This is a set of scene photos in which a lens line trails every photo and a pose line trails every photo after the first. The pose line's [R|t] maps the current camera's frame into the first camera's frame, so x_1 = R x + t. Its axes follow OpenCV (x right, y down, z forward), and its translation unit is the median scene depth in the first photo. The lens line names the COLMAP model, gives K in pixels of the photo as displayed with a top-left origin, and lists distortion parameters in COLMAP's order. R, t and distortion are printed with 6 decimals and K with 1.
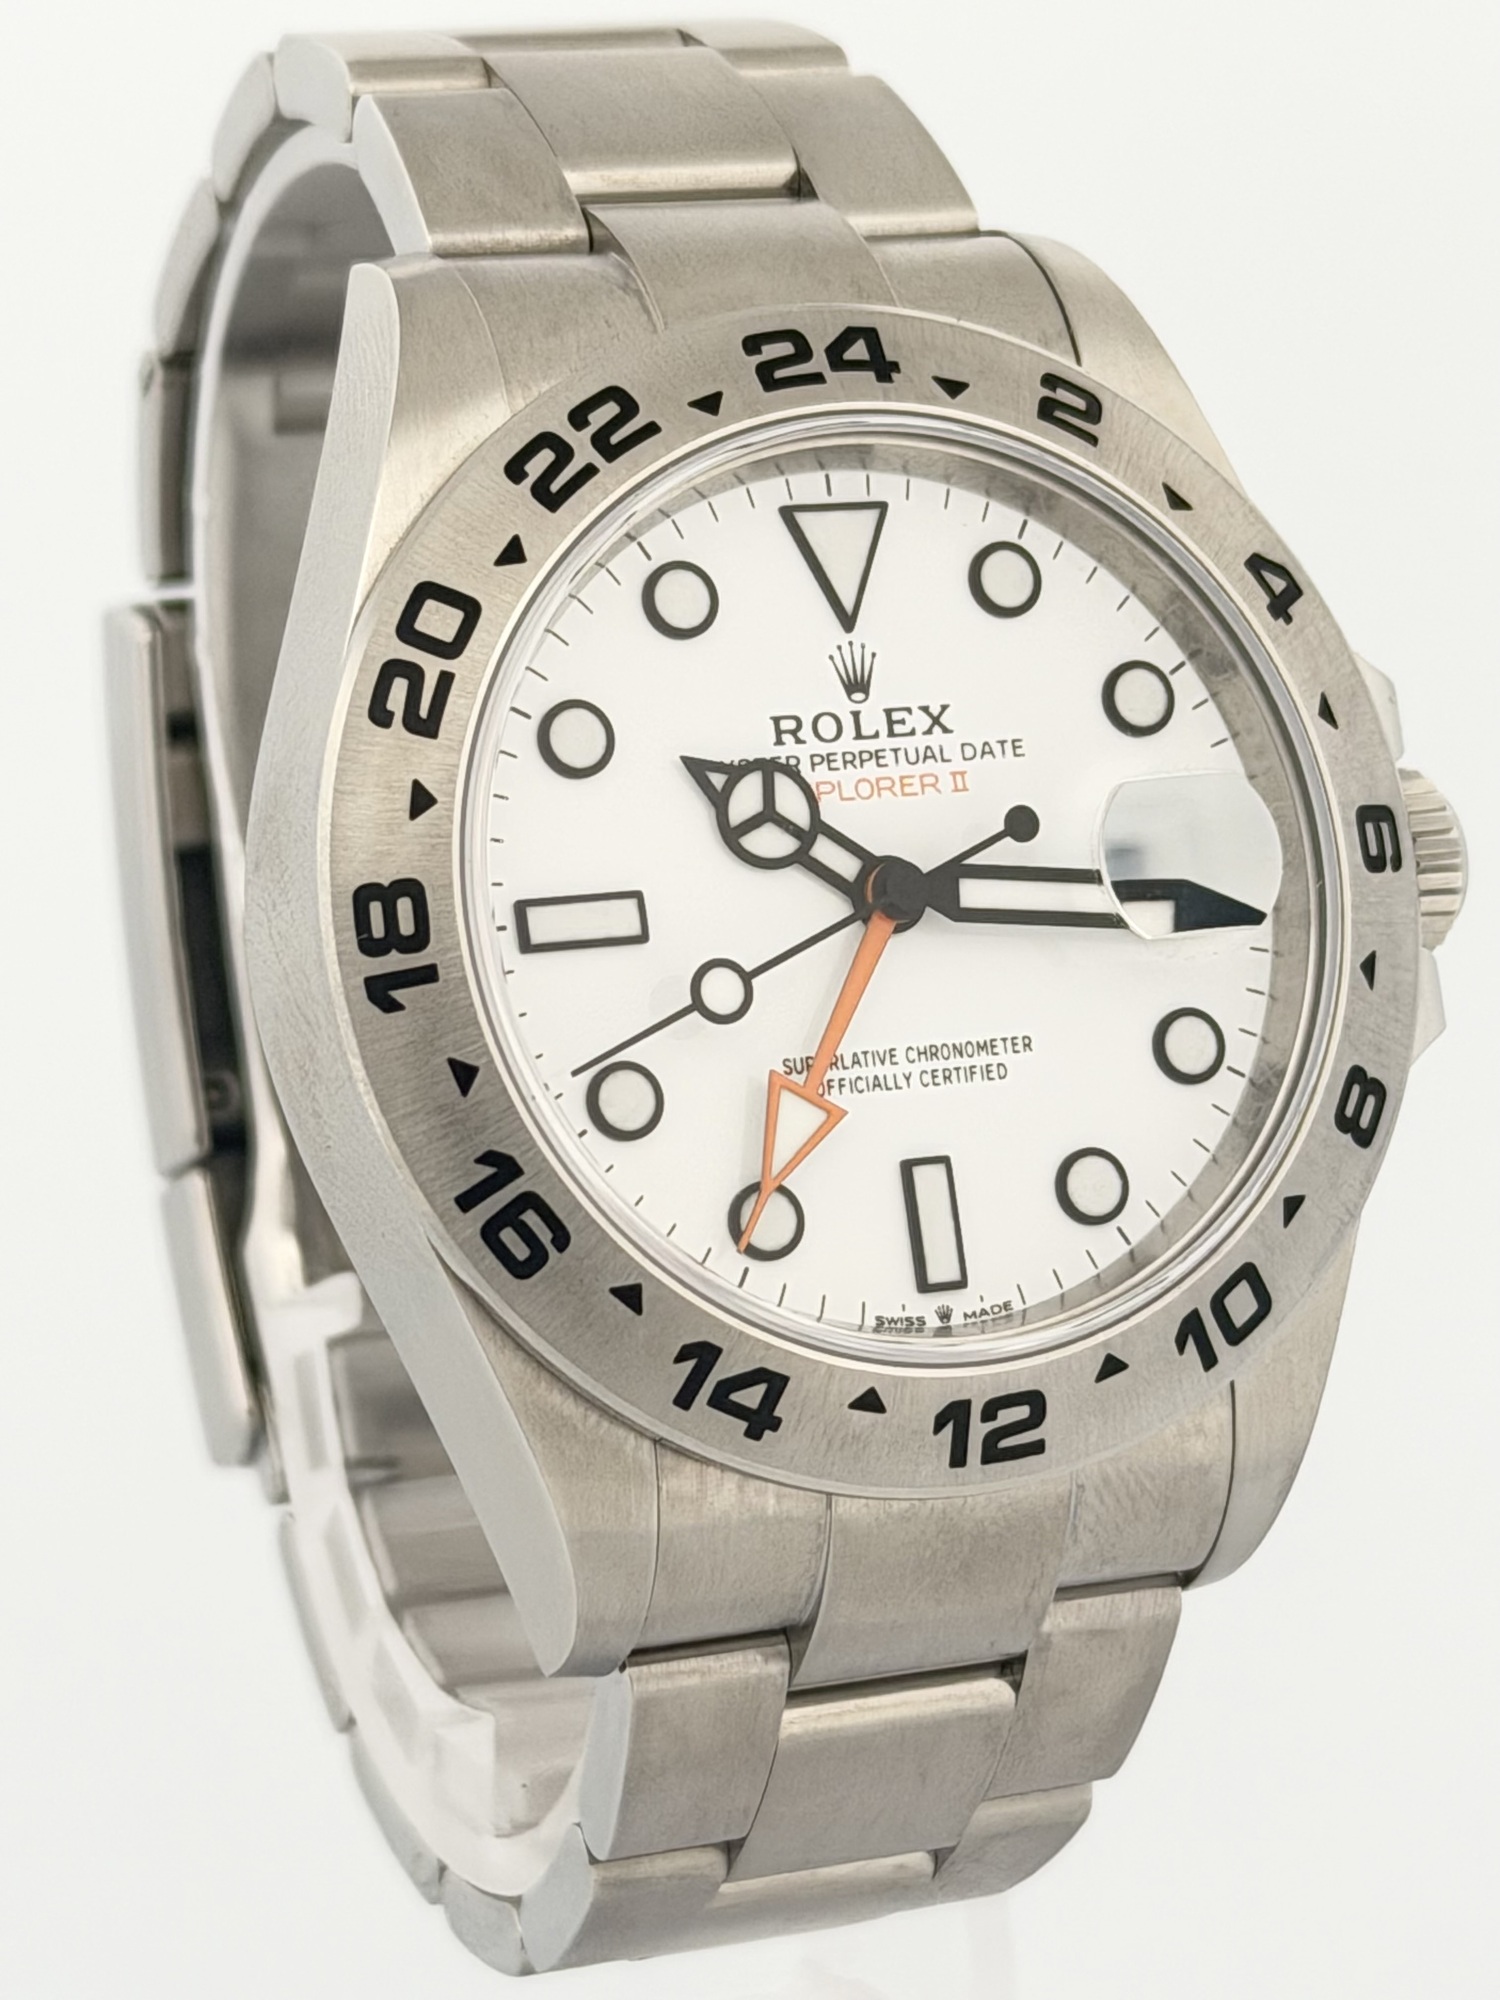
lens RADIAL K [[6114.8, 0, 752.7], [0, 6114.8, 1128.3], [0, 0, 1]] dist [0.410945, 0.213605]
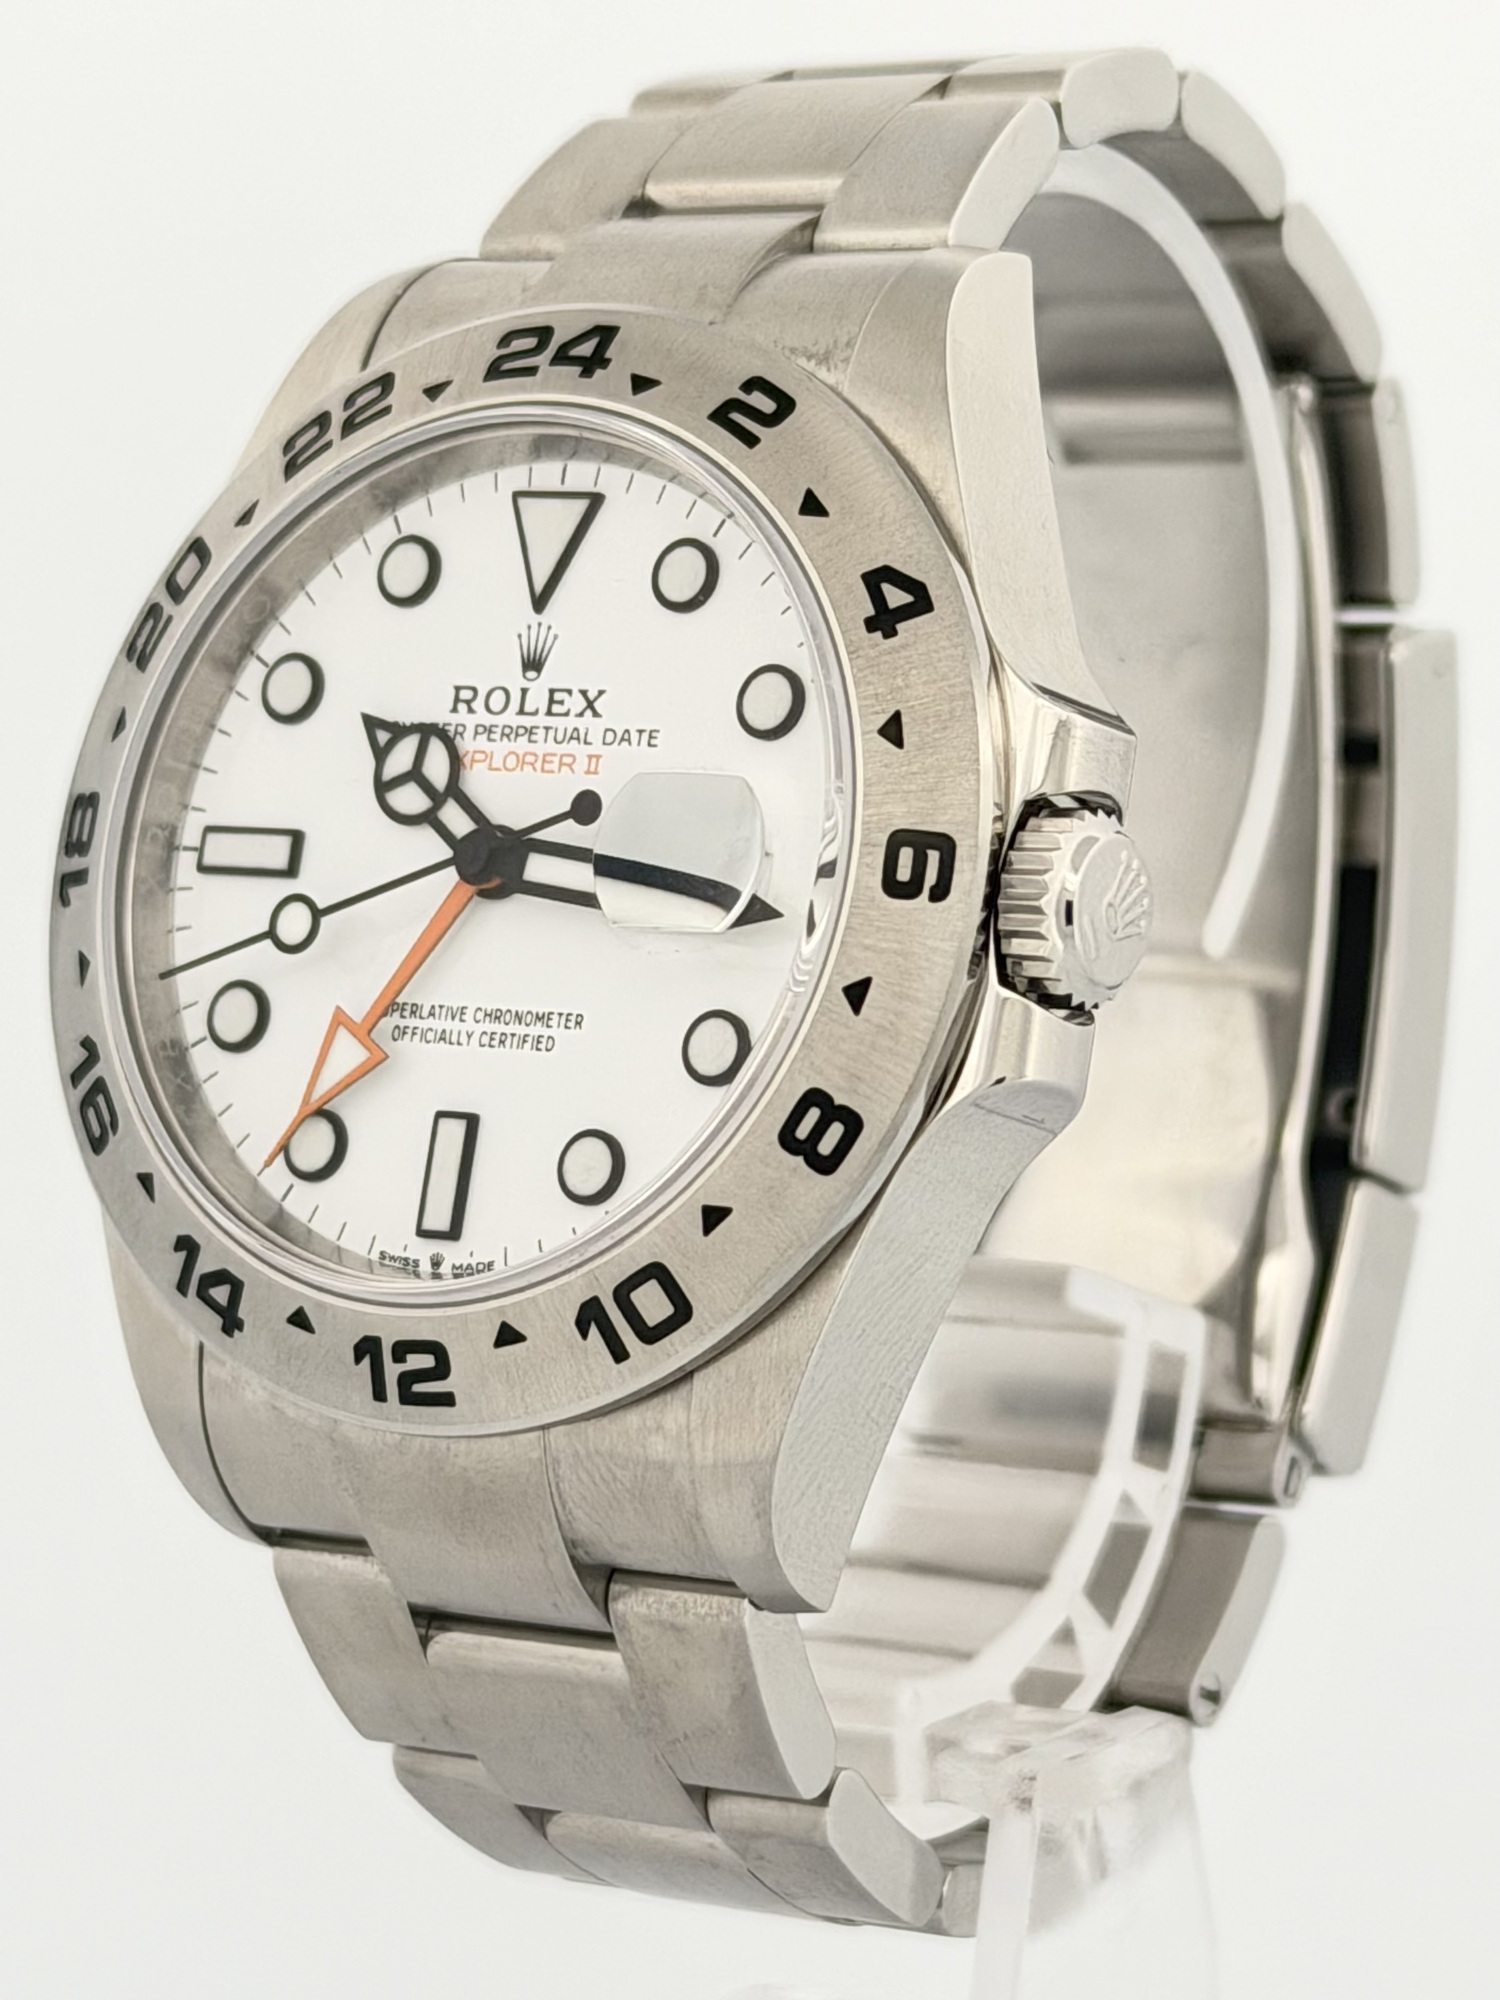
lens RADIAL K [[6114.8, 0, 752.7], [0, 6114.8, 1128.3], [0, 0, 1]] dist [0.410945, 0.213605]
pose [[0.505975, 0.116949, -0.854583, 0.942182], [-0.155376, 0.986916, 0.043065, -0.045098], [0.848439, 0.110992, 0.517526, 0.500248]]
